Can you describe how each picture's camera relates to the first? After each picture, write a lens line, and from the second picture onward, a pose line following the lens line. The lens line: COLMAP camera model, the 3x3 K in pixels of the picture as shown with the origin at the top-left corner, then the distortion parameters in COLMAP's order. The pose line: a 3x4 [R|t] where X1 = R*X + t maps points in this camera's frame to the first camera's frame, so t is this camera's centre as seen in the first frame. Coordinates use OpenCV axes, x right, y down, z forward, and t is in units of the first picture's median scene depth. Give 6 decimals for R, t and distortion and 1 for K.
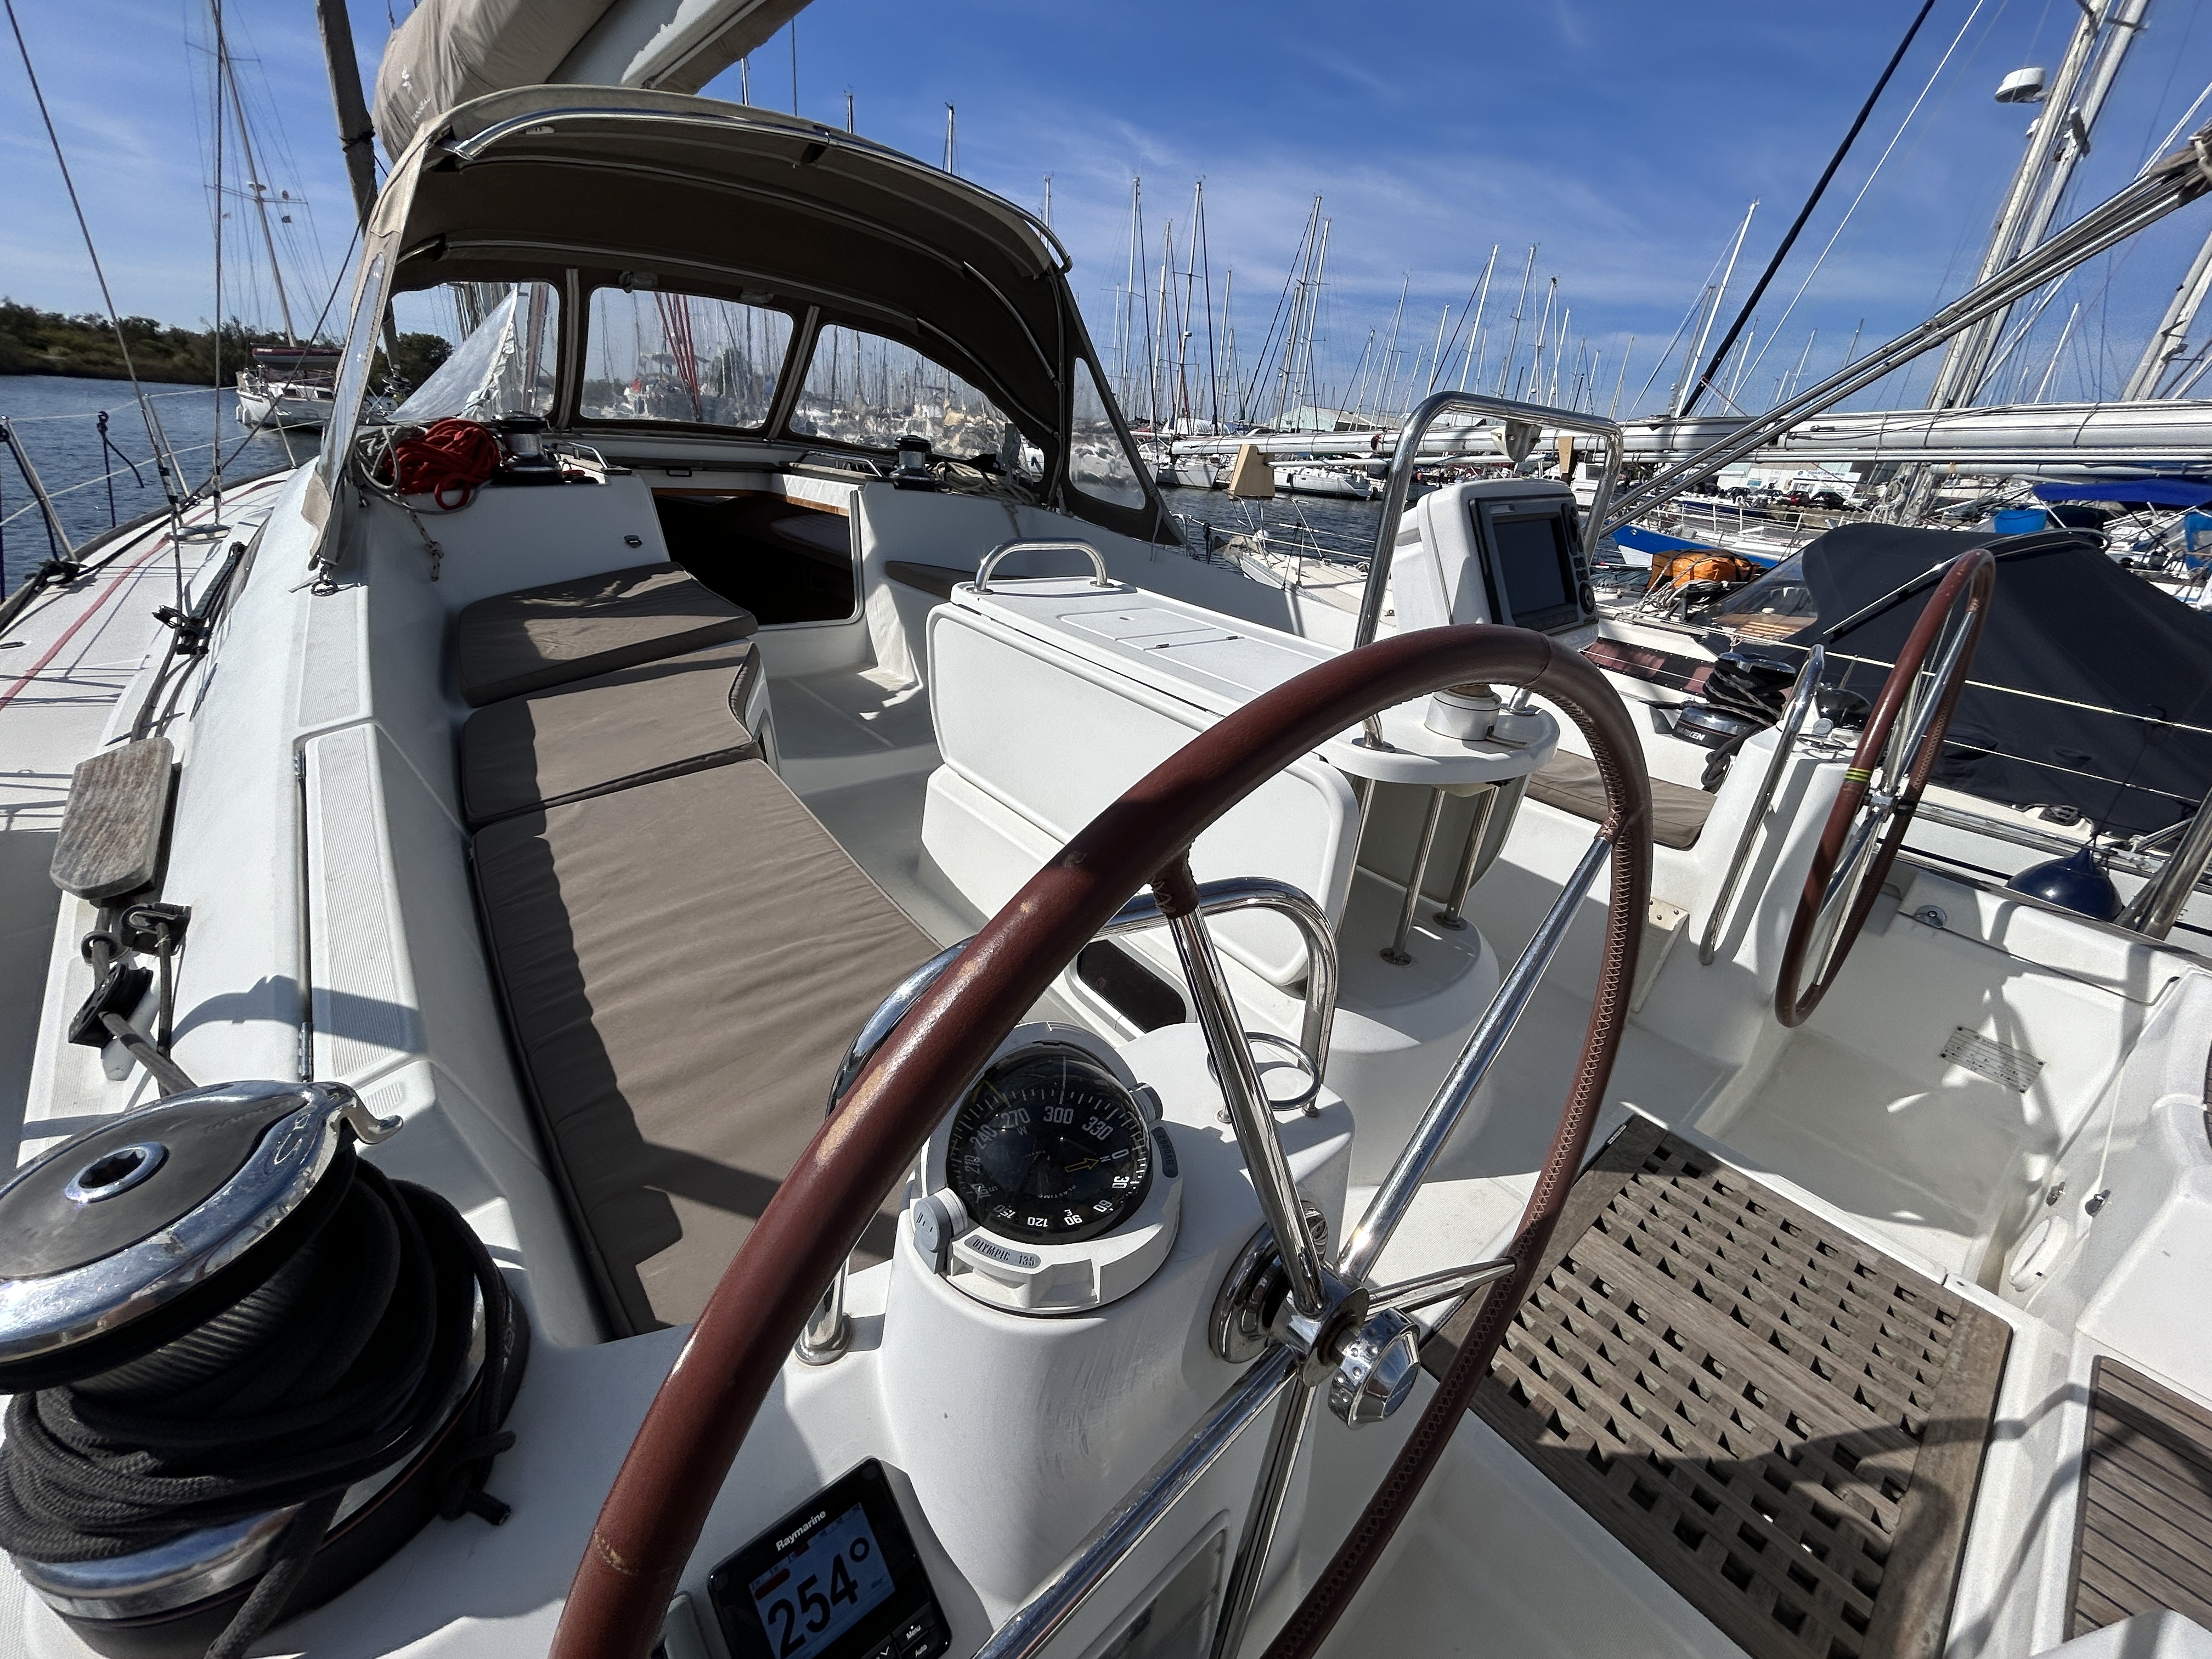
lens RADIAL K [[917.5, 0, 1103.3], [0, 917.5, 831.3], [0, 0, 1]] dist [-0.000854, 0.003194]
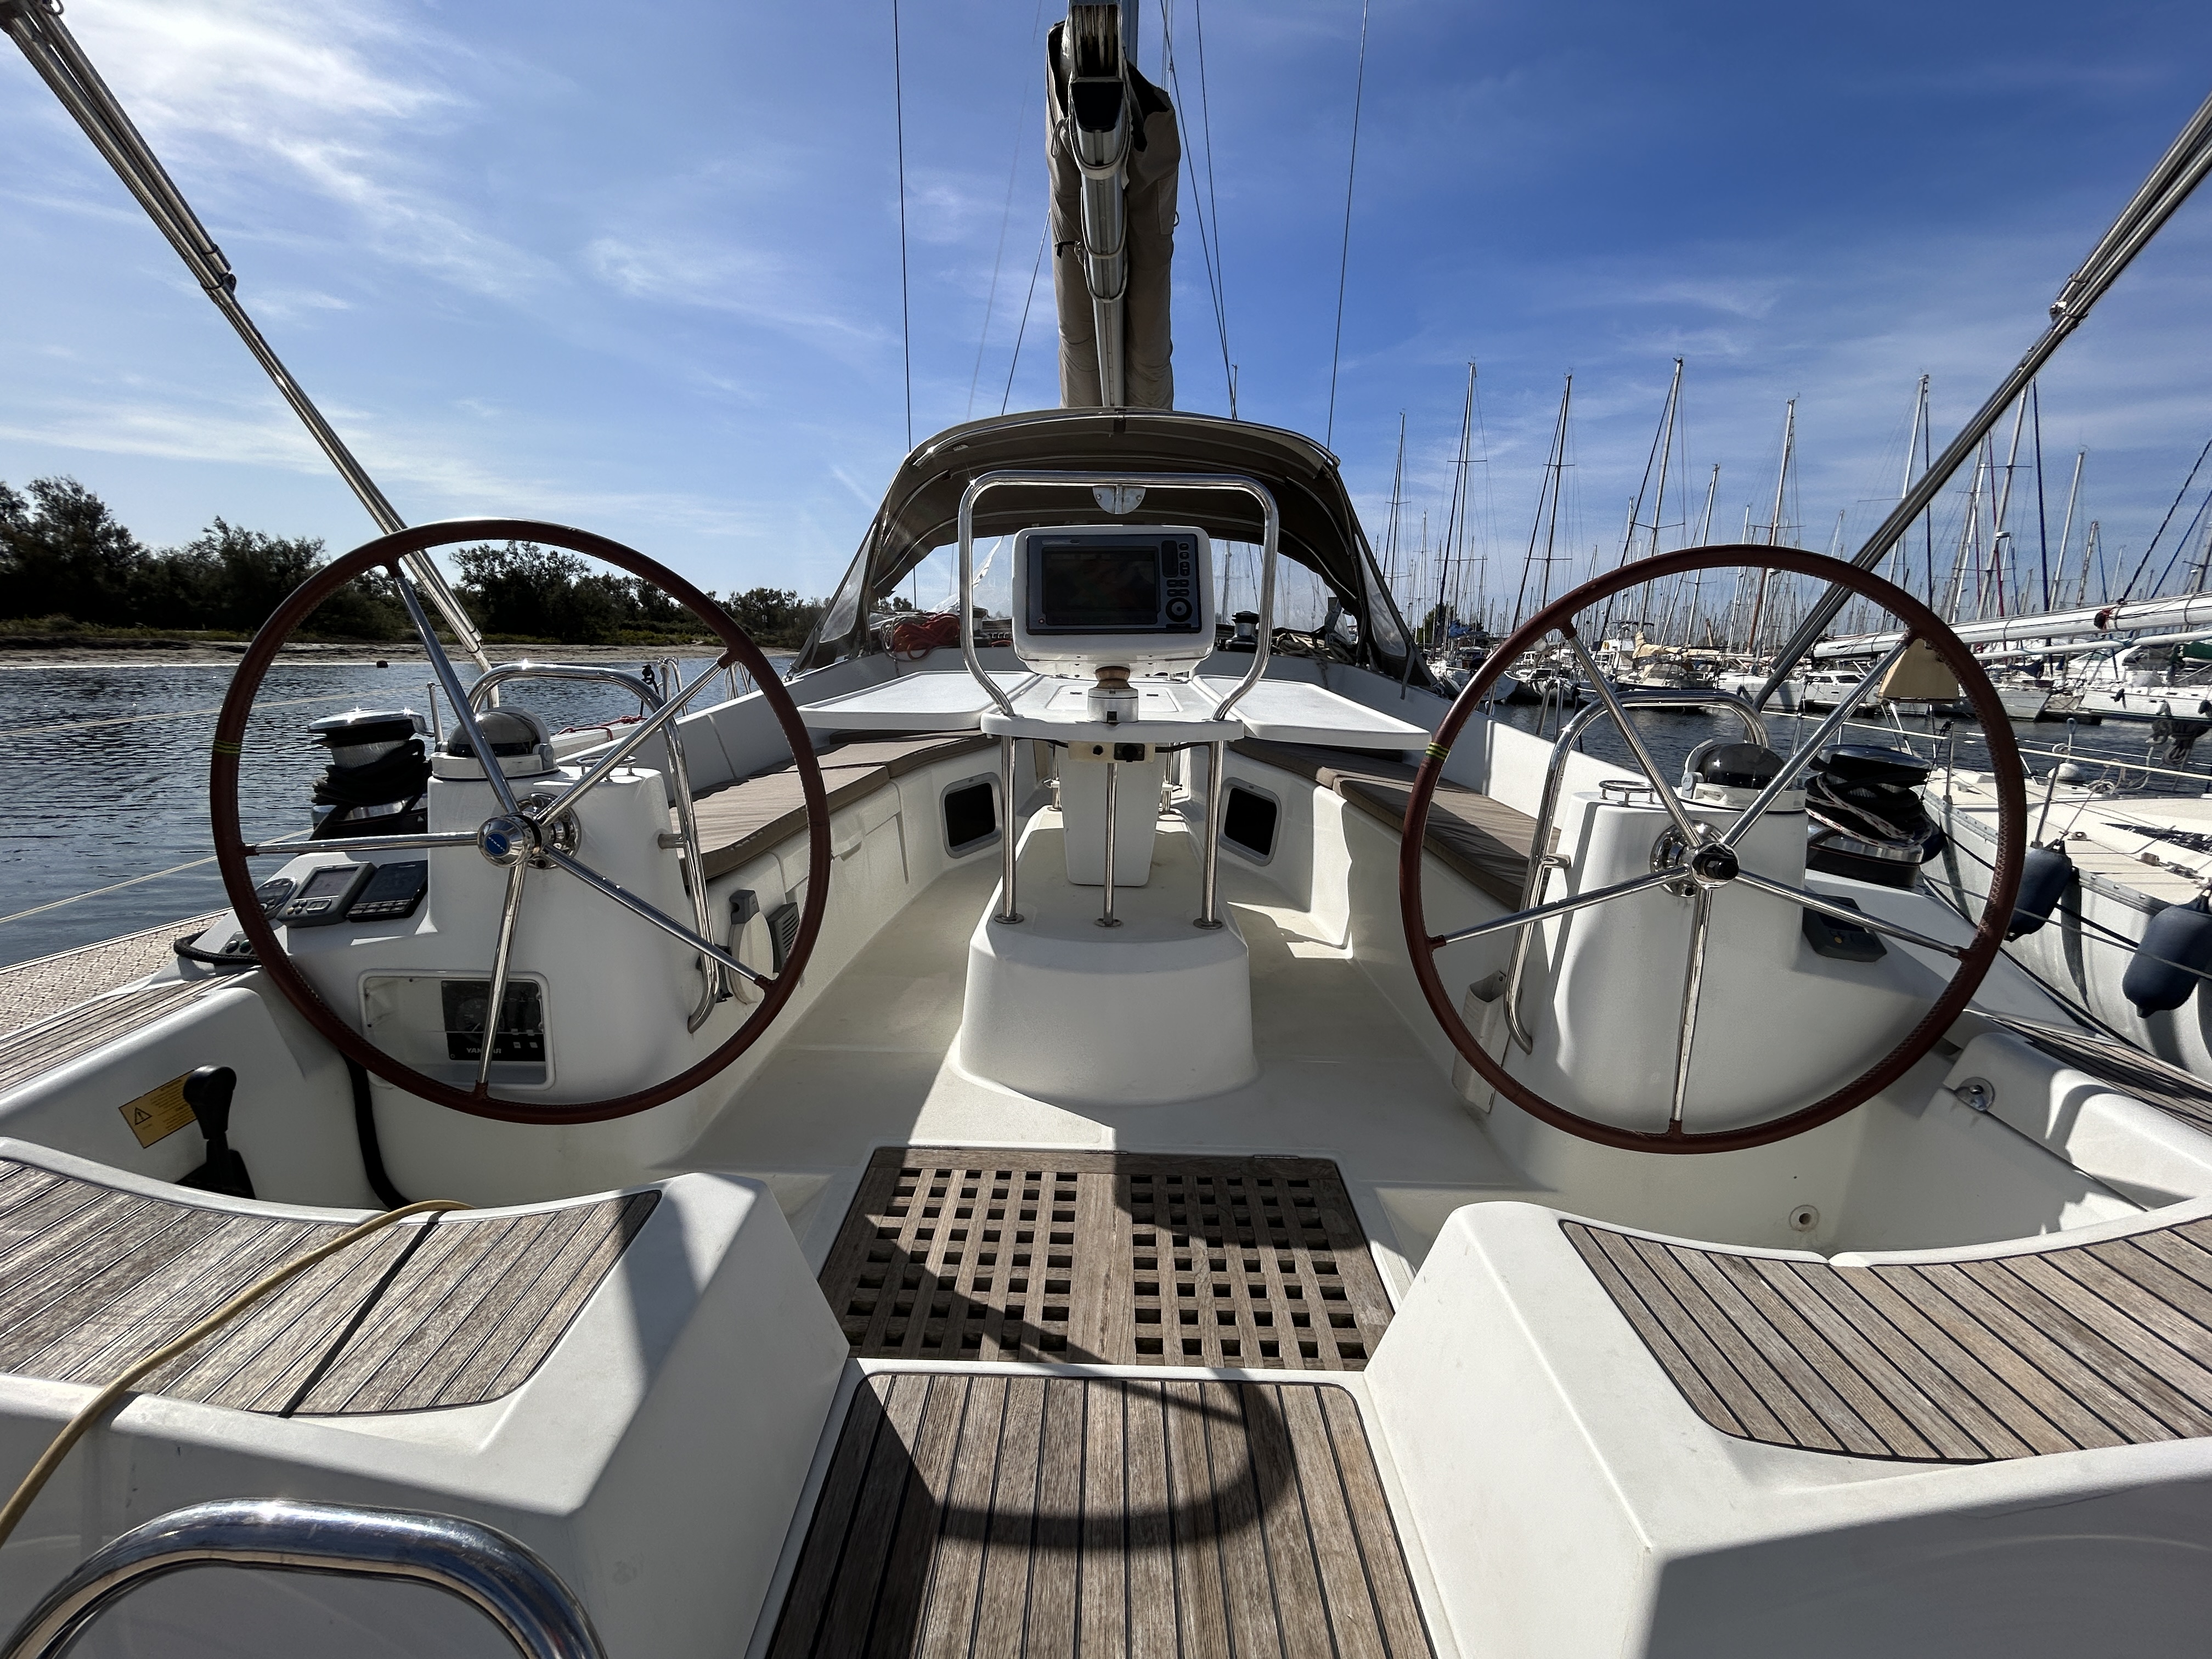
lens RADIAL K [[910.3, 0, 1106.0], [0, 910.3, 829.5], [0, 0, 1]] dist [-0.002296, -0.000252]
pose [[0.724174, 0.071677, -0.685882, 0.641630], [-0.243813, 0.956961, -0.157419, 0.119336], [0.645079, 0.281225, 0.710482, 0.074110]]
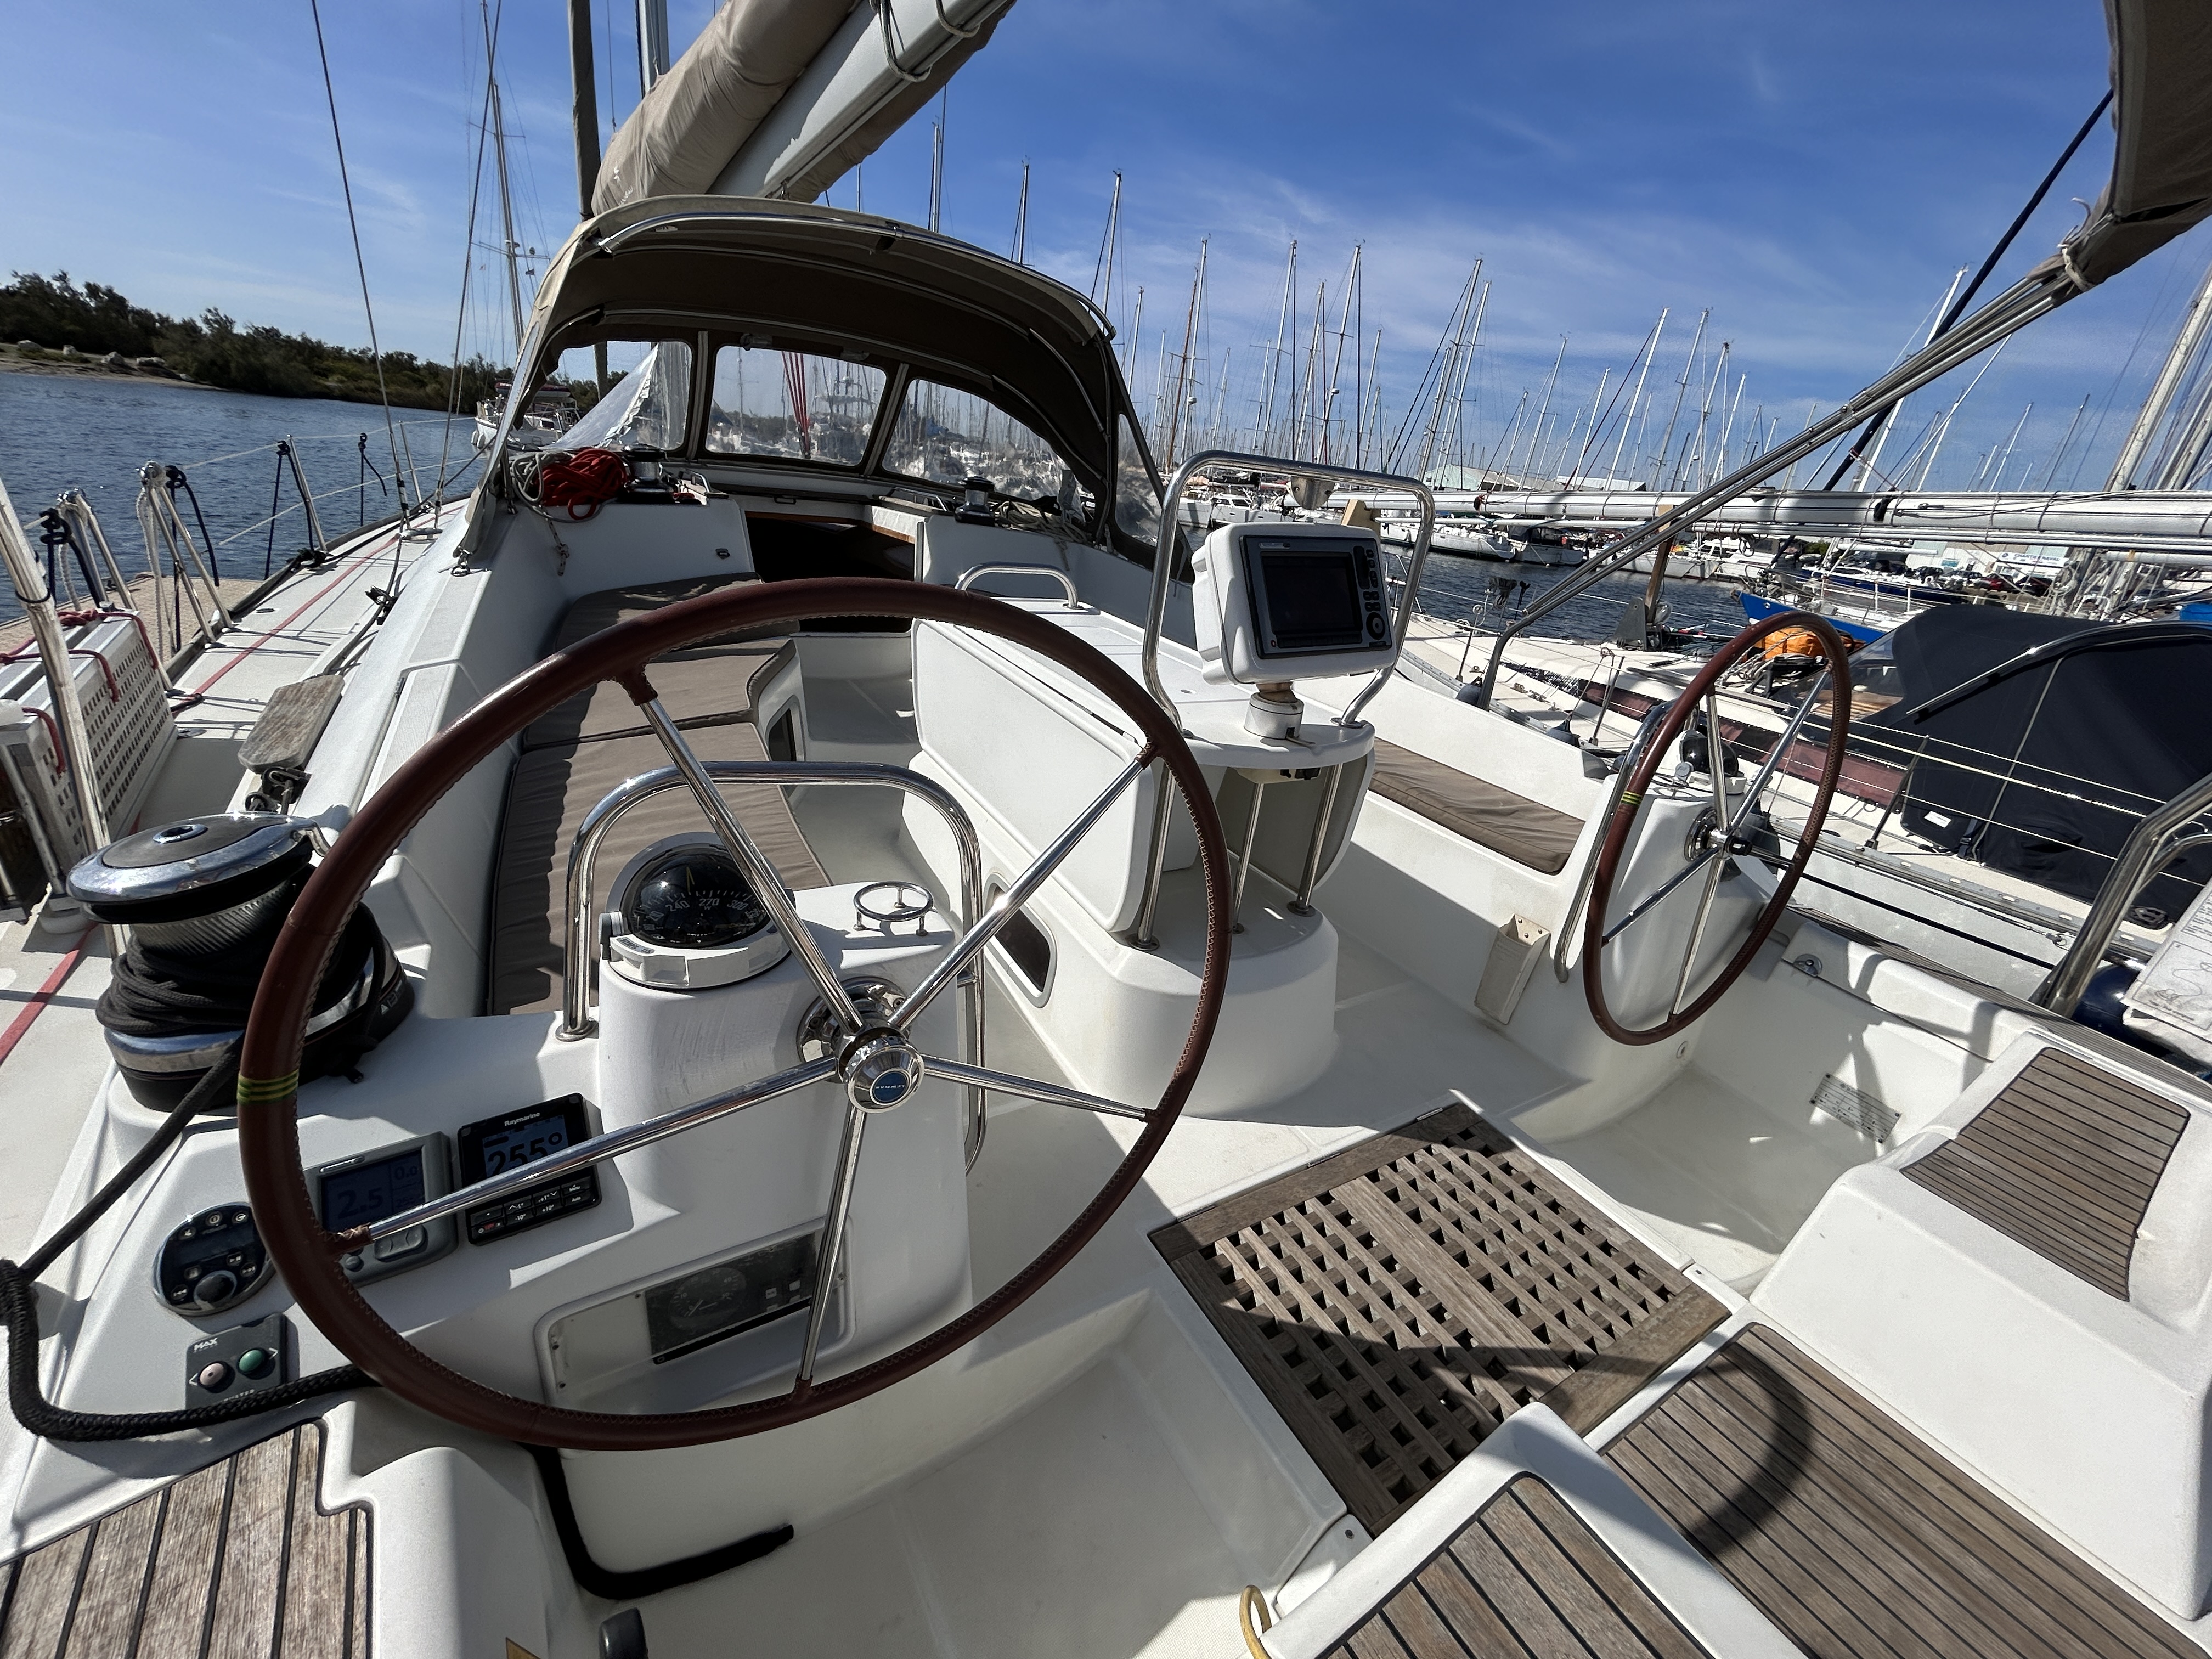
lens RADIAL K [[925.6, 0, 1106.0], [0, 925.6, 829.5], [0, 0, 1]] dist [0.004301, -0.000065]
pose [[0.986121, 0.089931, -0.139566, 0.183649], [-0.096898, 0.994324, -0.043937, 0.046873], [0.134823, 0.056850, 0.989238, -0.108088]]
